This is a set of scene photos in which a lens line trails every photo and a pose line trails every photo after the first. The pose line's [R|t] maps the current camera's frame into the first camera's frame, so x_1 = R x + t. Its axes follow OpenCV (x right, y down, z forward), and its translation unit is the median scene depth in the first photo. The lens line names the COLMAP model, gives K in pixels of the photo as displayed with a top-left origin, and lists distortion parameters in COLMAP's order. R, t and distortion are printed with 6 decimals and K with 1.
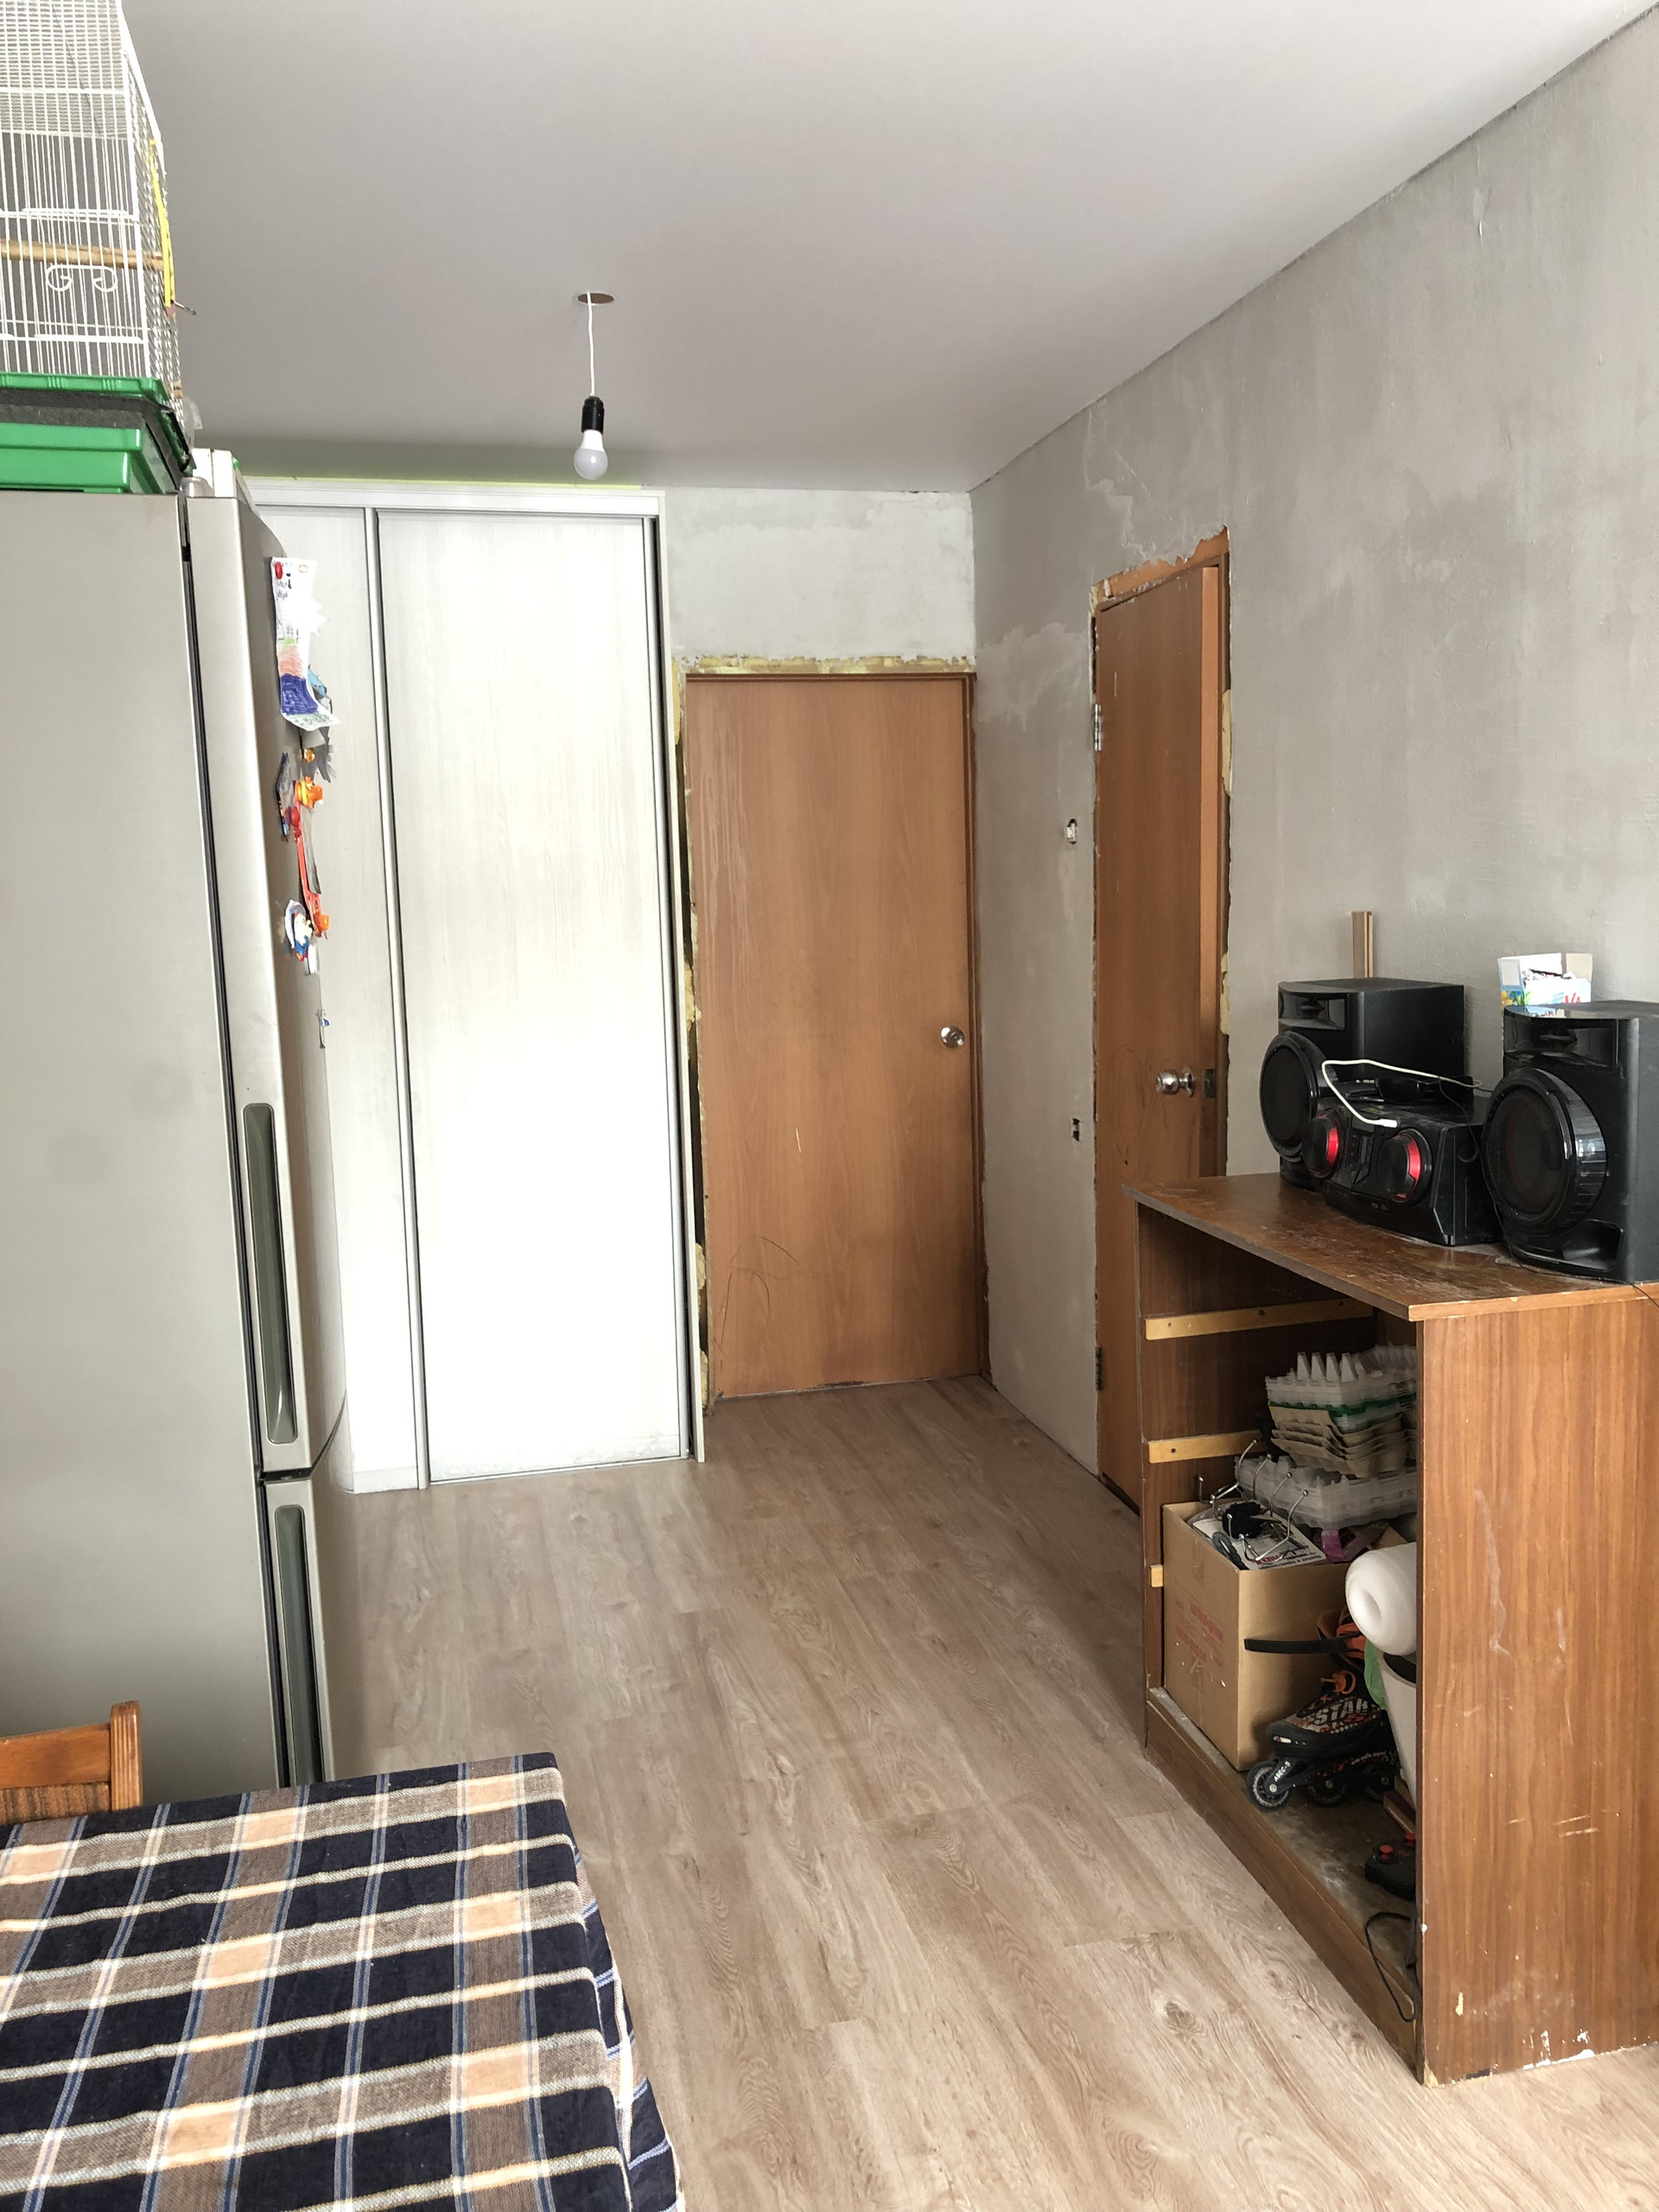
lens RADIAL K [[1794.1, 0, 886.5], [0, 1794.1, 1137.7], [0, 0, 1]] dist [0.012776, -0.006782]
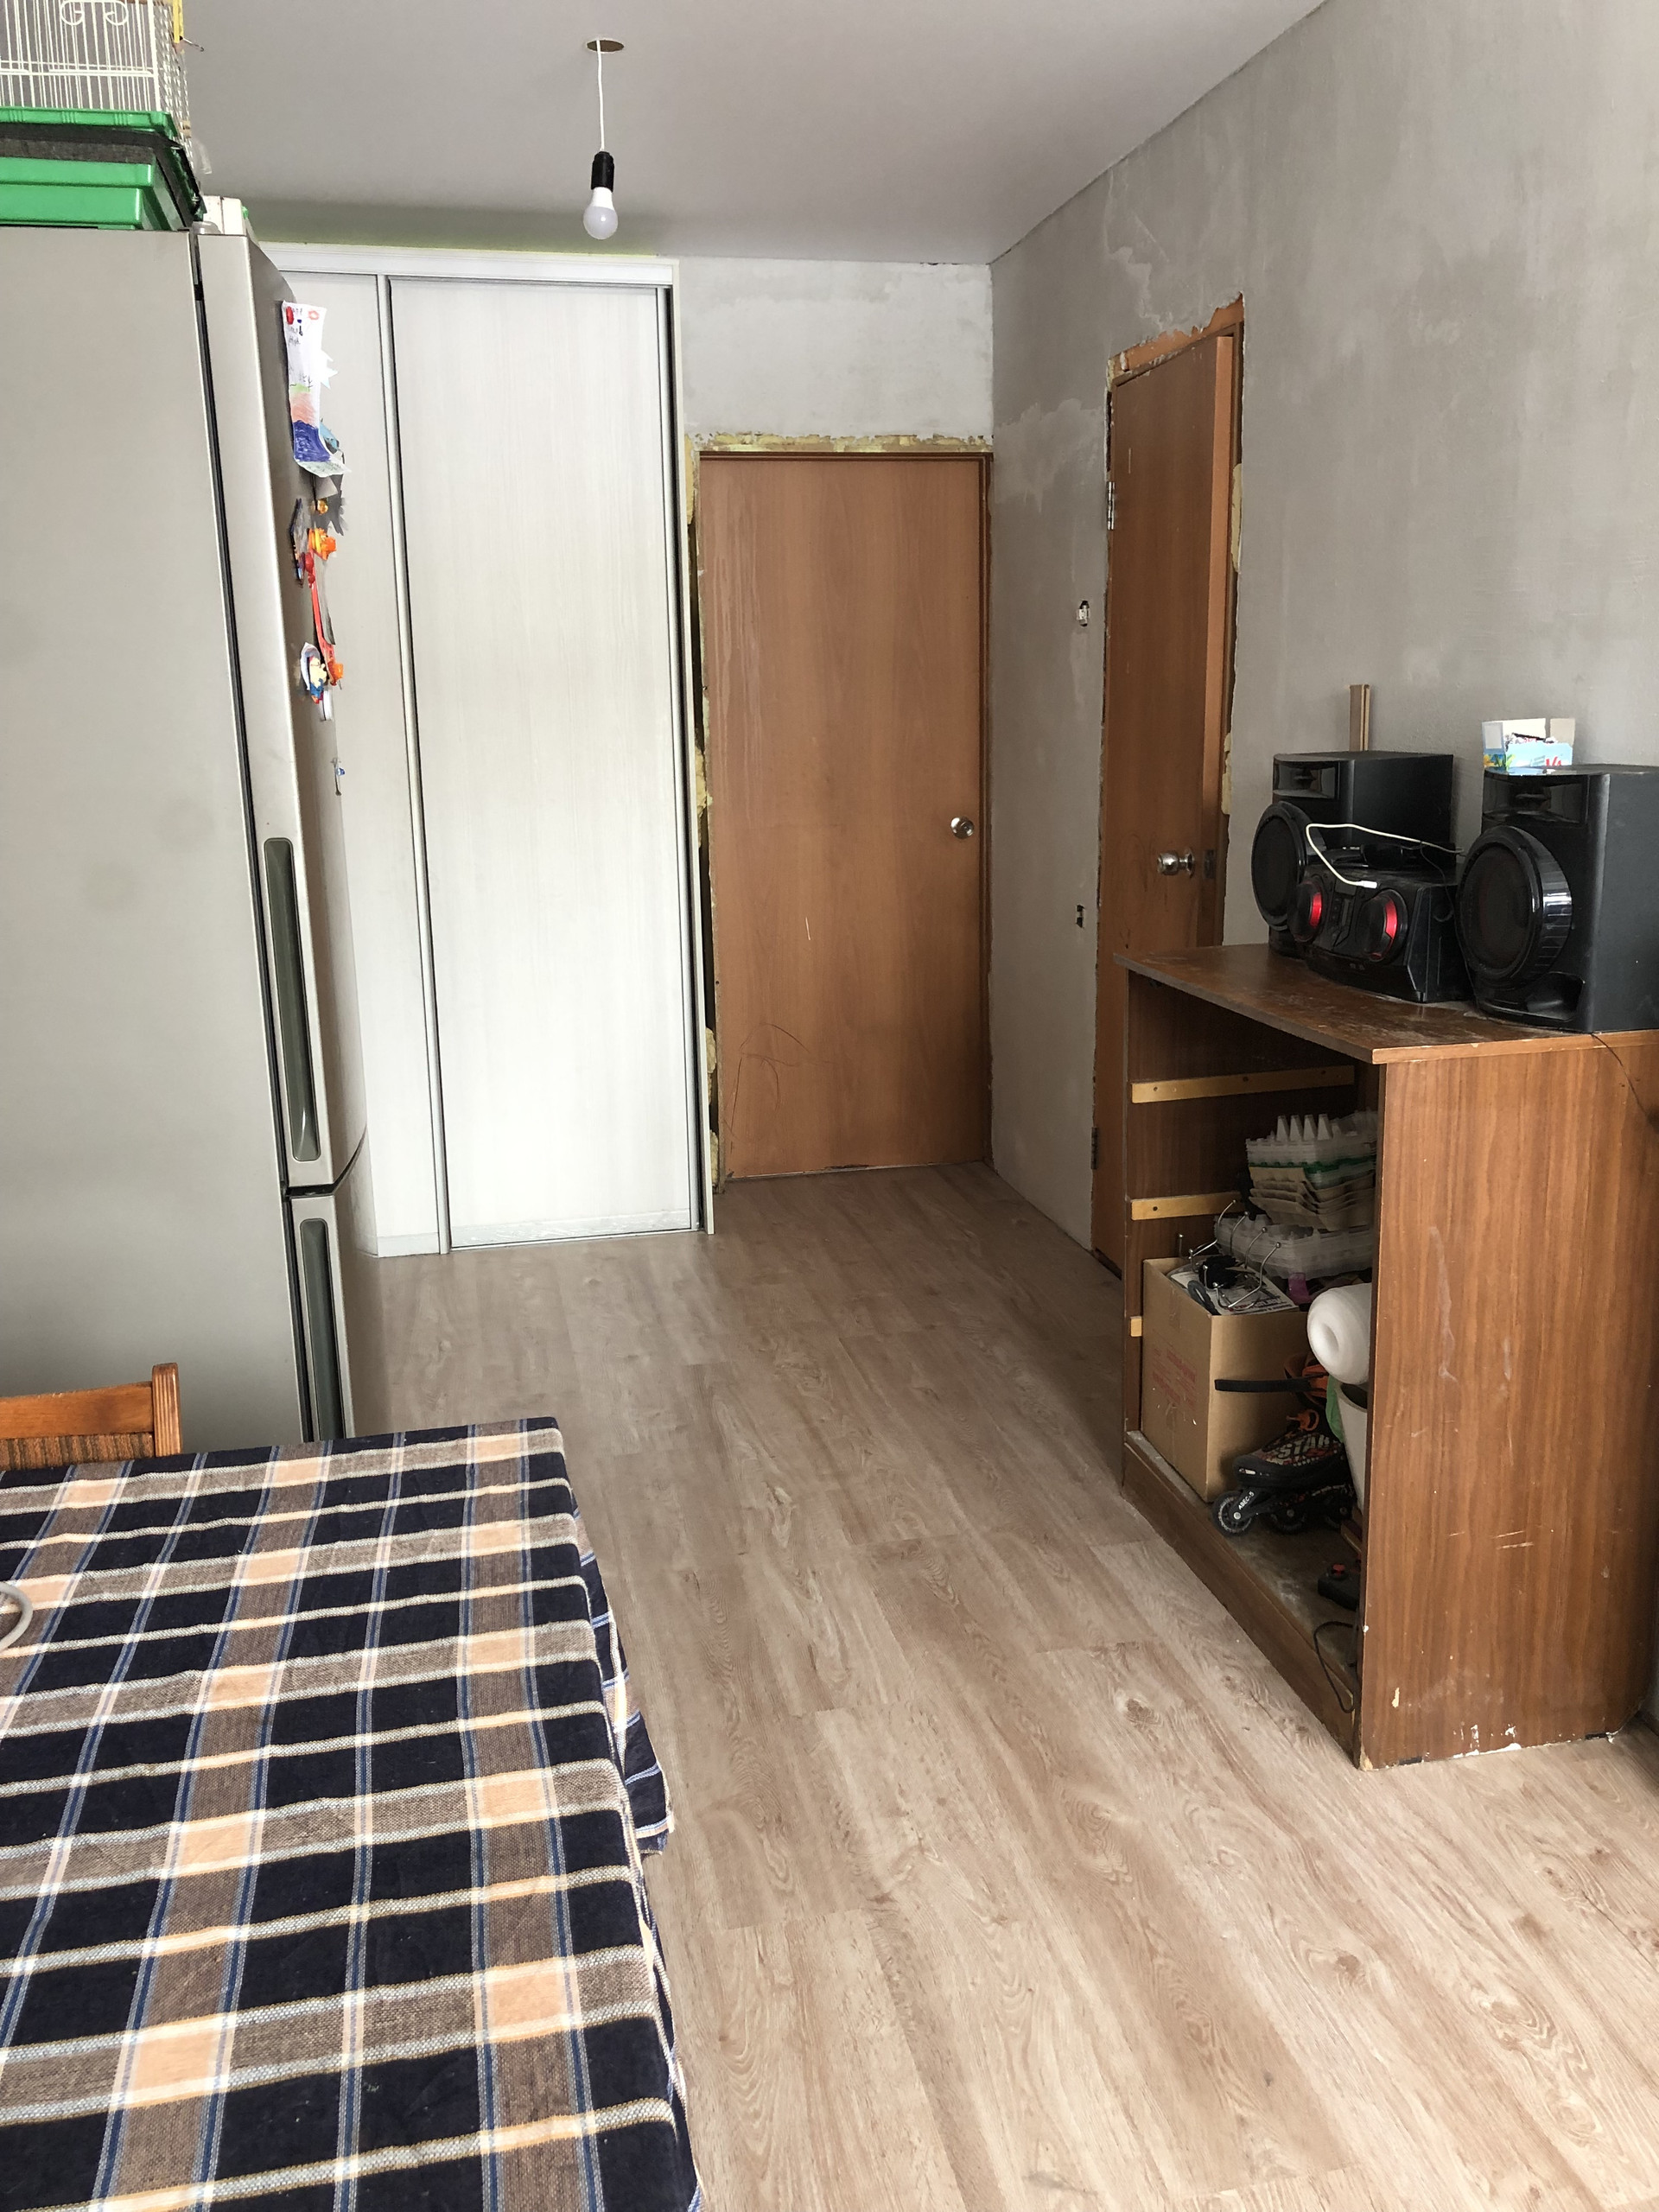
lens RADIAL K [[1794.1, 0, 868.1], [0, 1794.1, 1125.9], [0, 0, 1]] dist [0.012776, -0.006782]
pose [[0.999634, 0.015853, -0.021925, 0.015993], [-0.013779, 0.995691, 0.091707, 0.036180], [0.023284, -0.091372, 0.995545, -0.040580]]
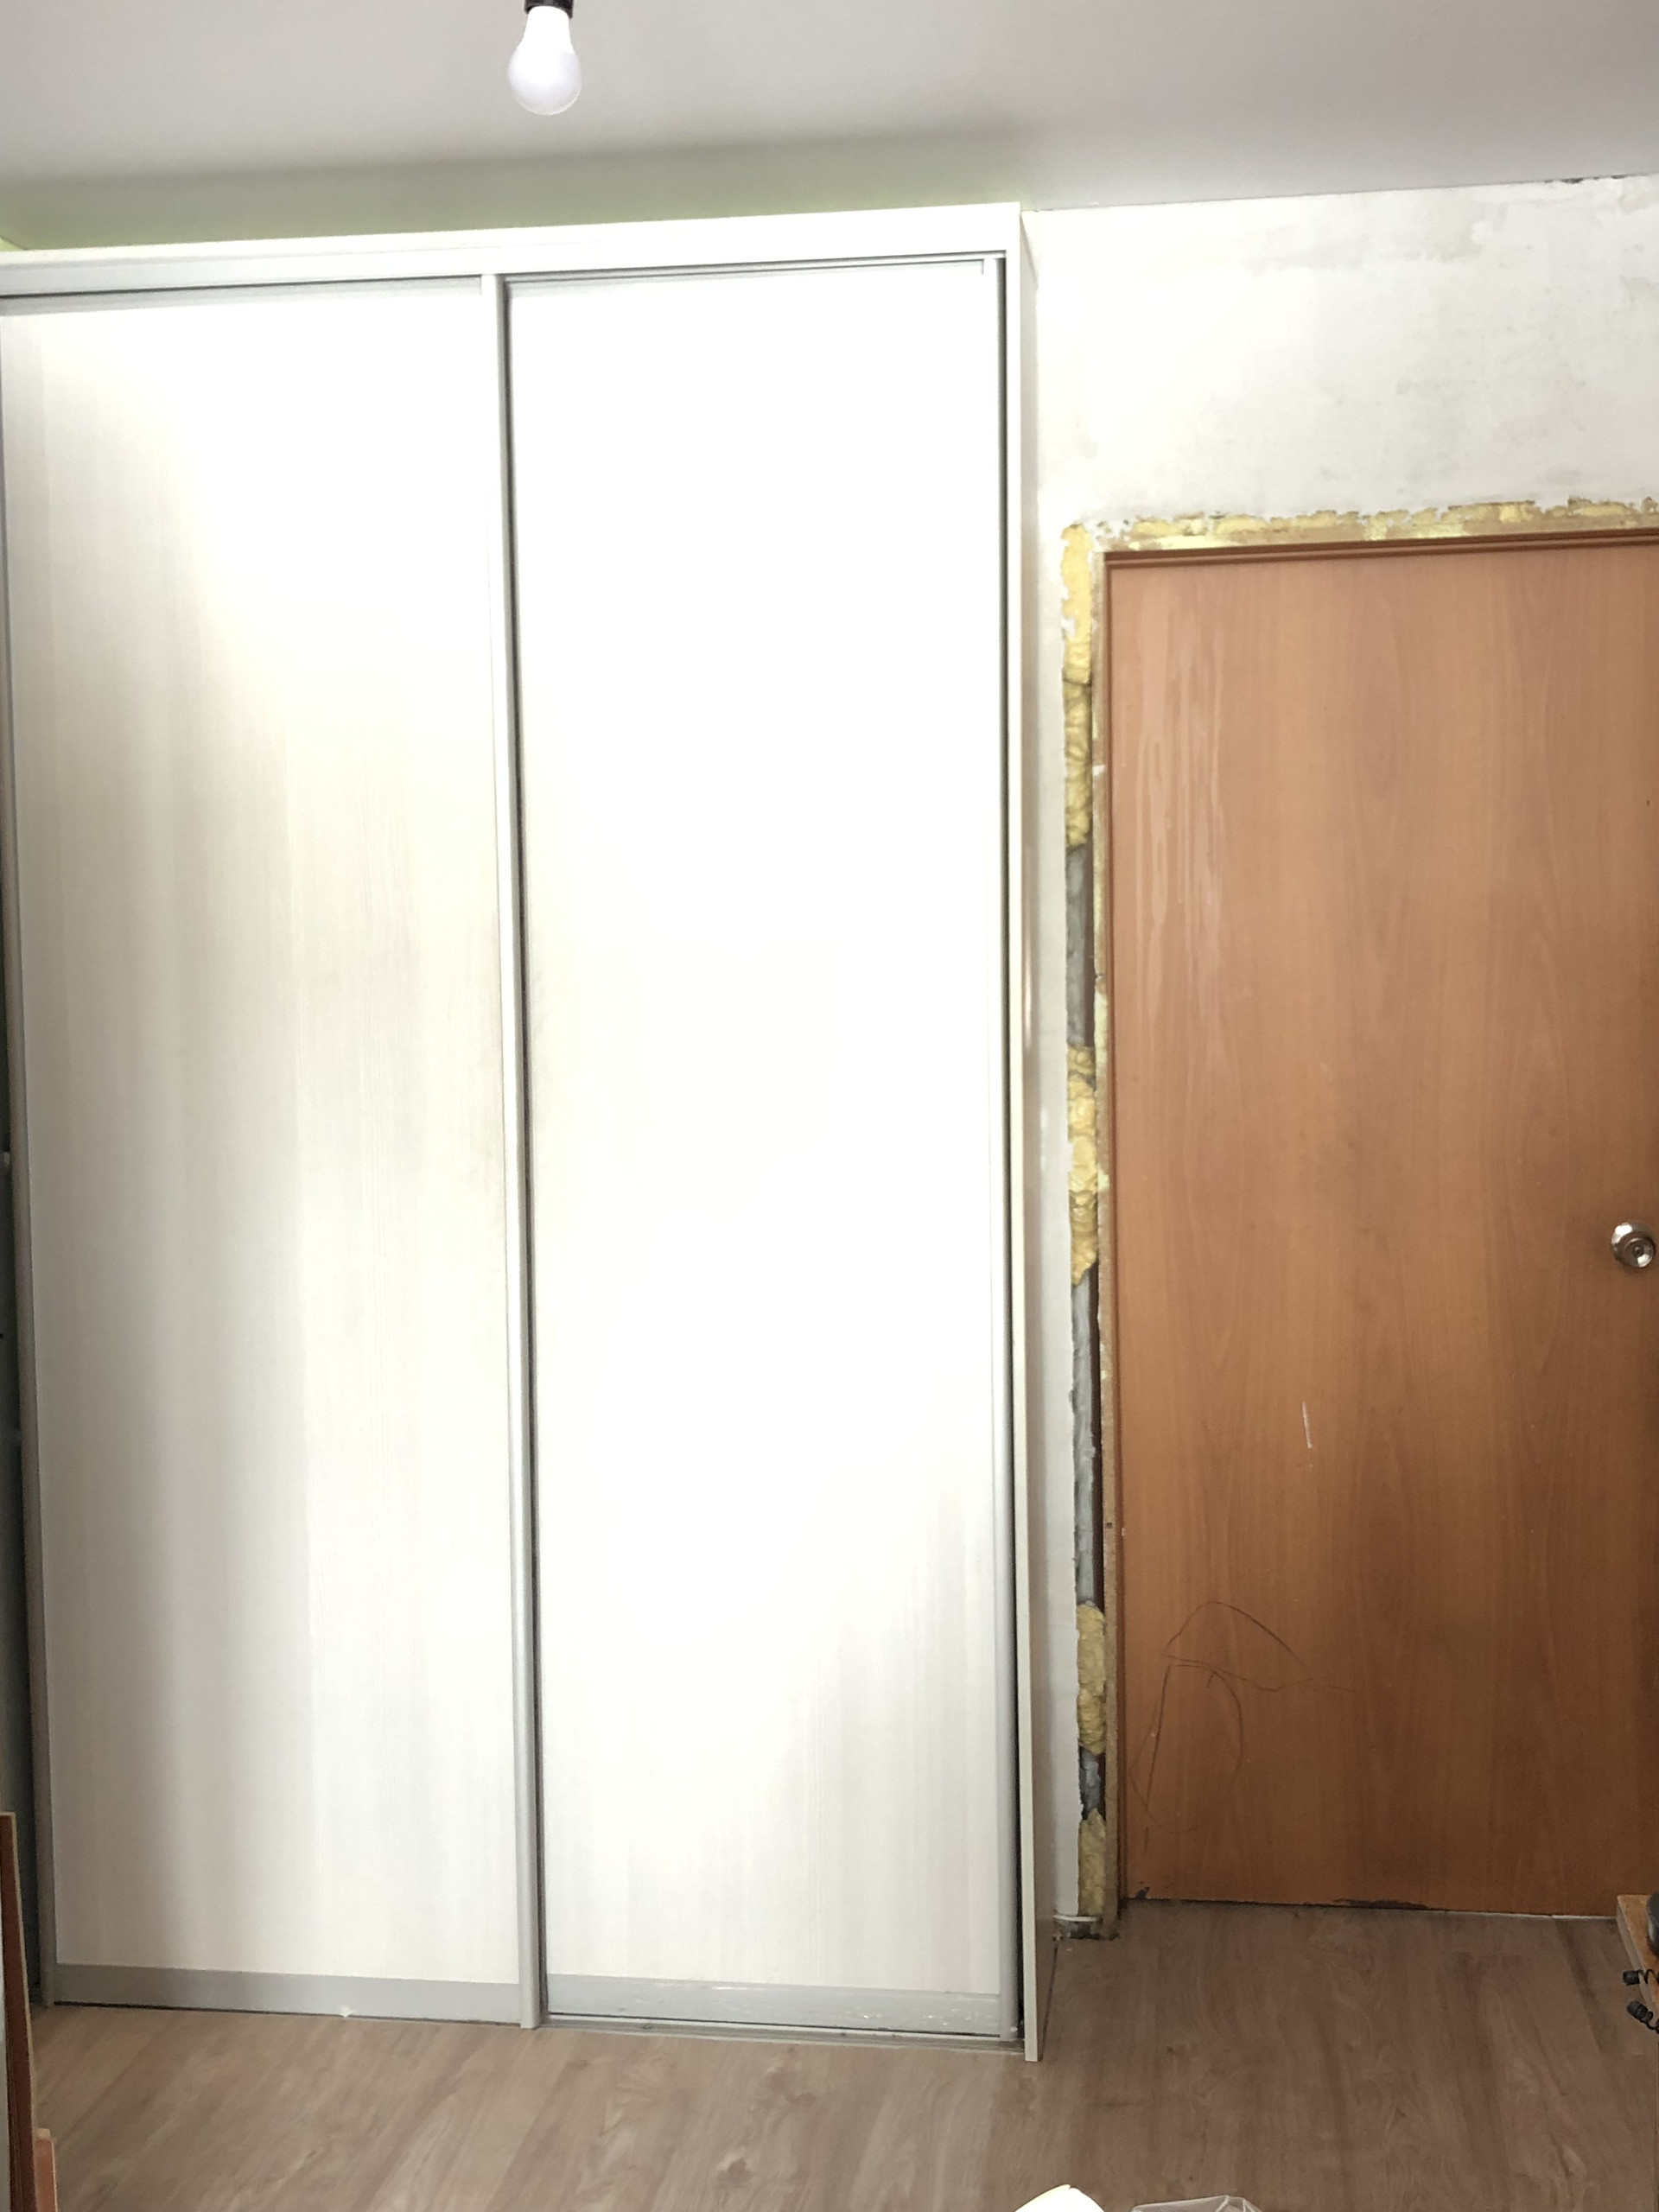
lens RADIAL K [[2425.5, 0, 901.6], [0, 2425.5, 1089.9], [0, 0, 1]] dist [0.033572, 0.000000]
pose [[0.926392, 0.036933, -0.374746, 0.188695], [-0.061020, 0.996749, -0.052610, -0.094621], [0.371584, 0.071605, 0.925634, 0.535316]]
